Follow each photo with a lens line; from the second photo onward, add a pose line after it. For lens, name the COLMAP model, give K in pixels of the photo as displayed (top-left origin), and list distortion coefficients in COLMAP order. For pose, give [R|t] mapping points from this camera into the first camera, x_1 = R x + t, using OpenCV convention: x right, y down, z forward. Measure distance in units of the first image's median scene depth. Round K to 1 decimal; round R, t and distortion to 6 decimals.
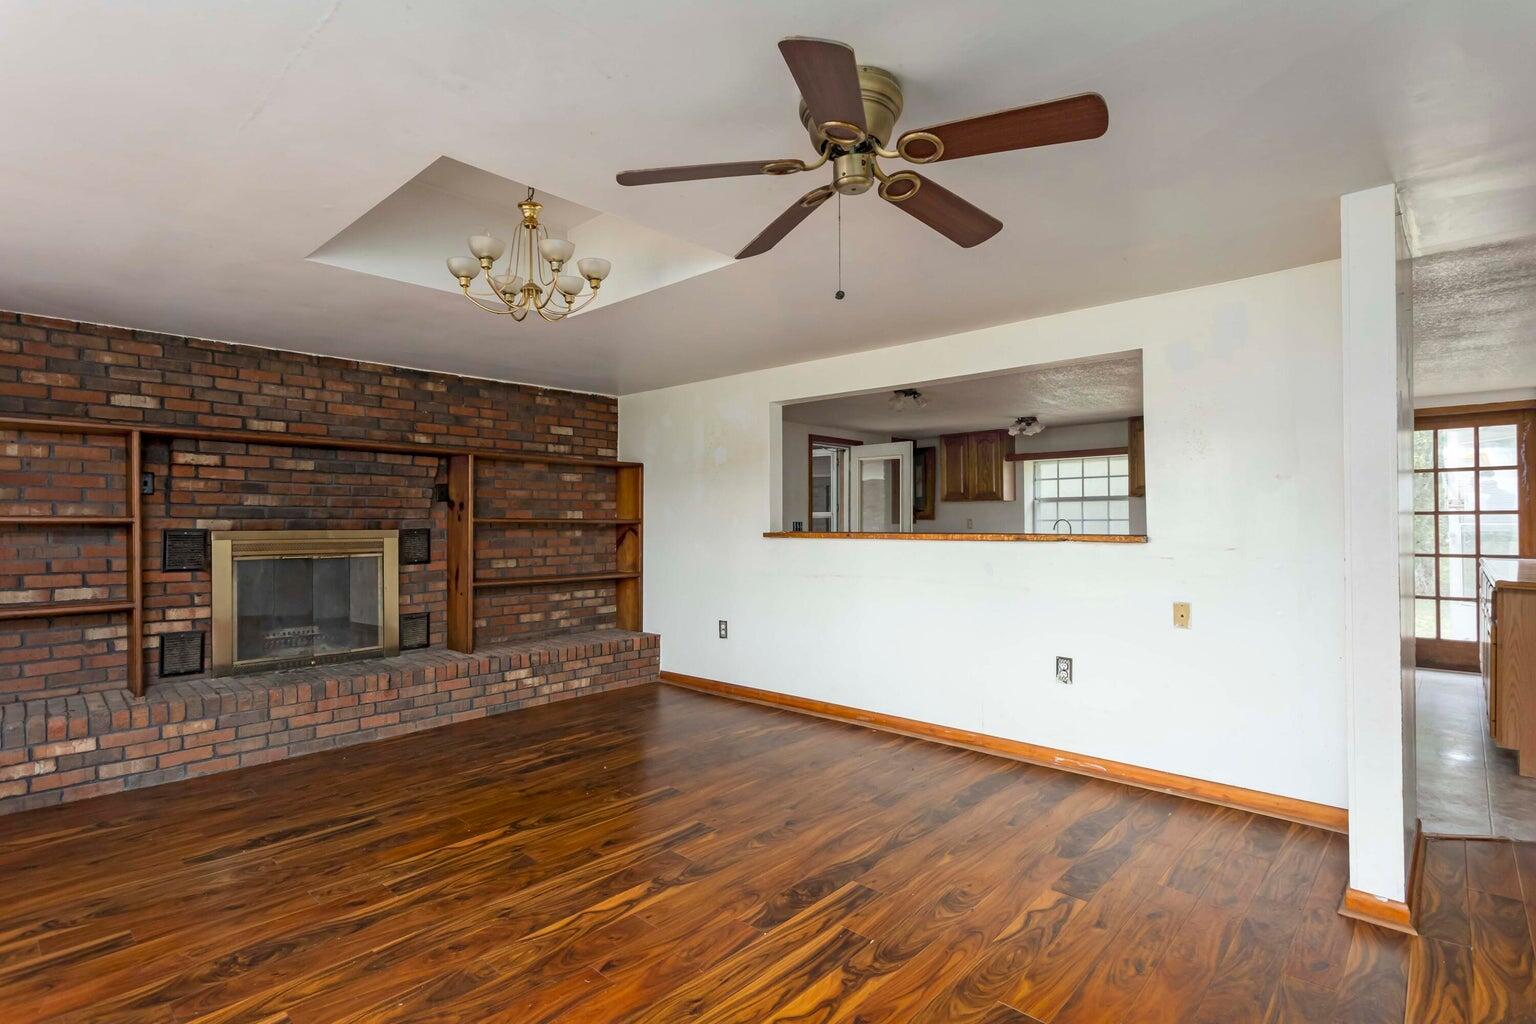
lens RADIAL K [[762.2, 0, 767.7], [0, 762.2, 515.9], [0, 0, 1]] dist [0.000170, 0.000035]
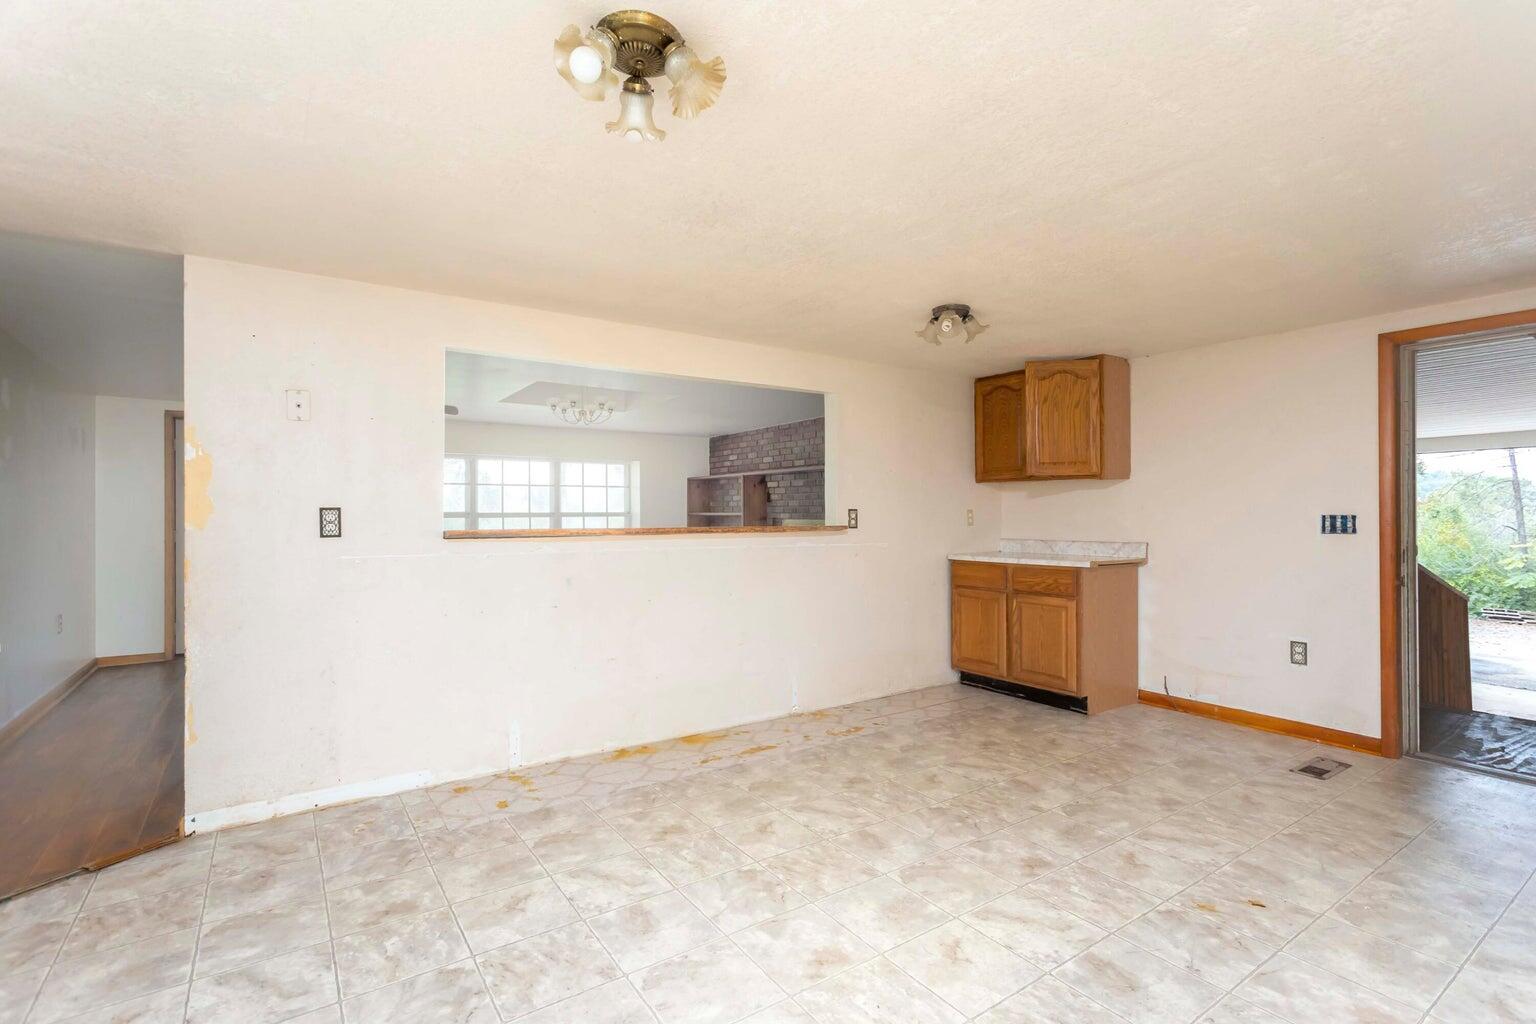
lens RADIAL K [[718.5, 0, 768.6], [0, 718.5, 512.1], [0, 0, 1]] dist [-0.000054, 0.000028]
pose [[-0.227052, -0.000854, -0.973882, 1.111466], [0.008129, 0.999963, -0.002772, 0.006458], [0.973849, -0.008546, -0.227036, 1.374069]]
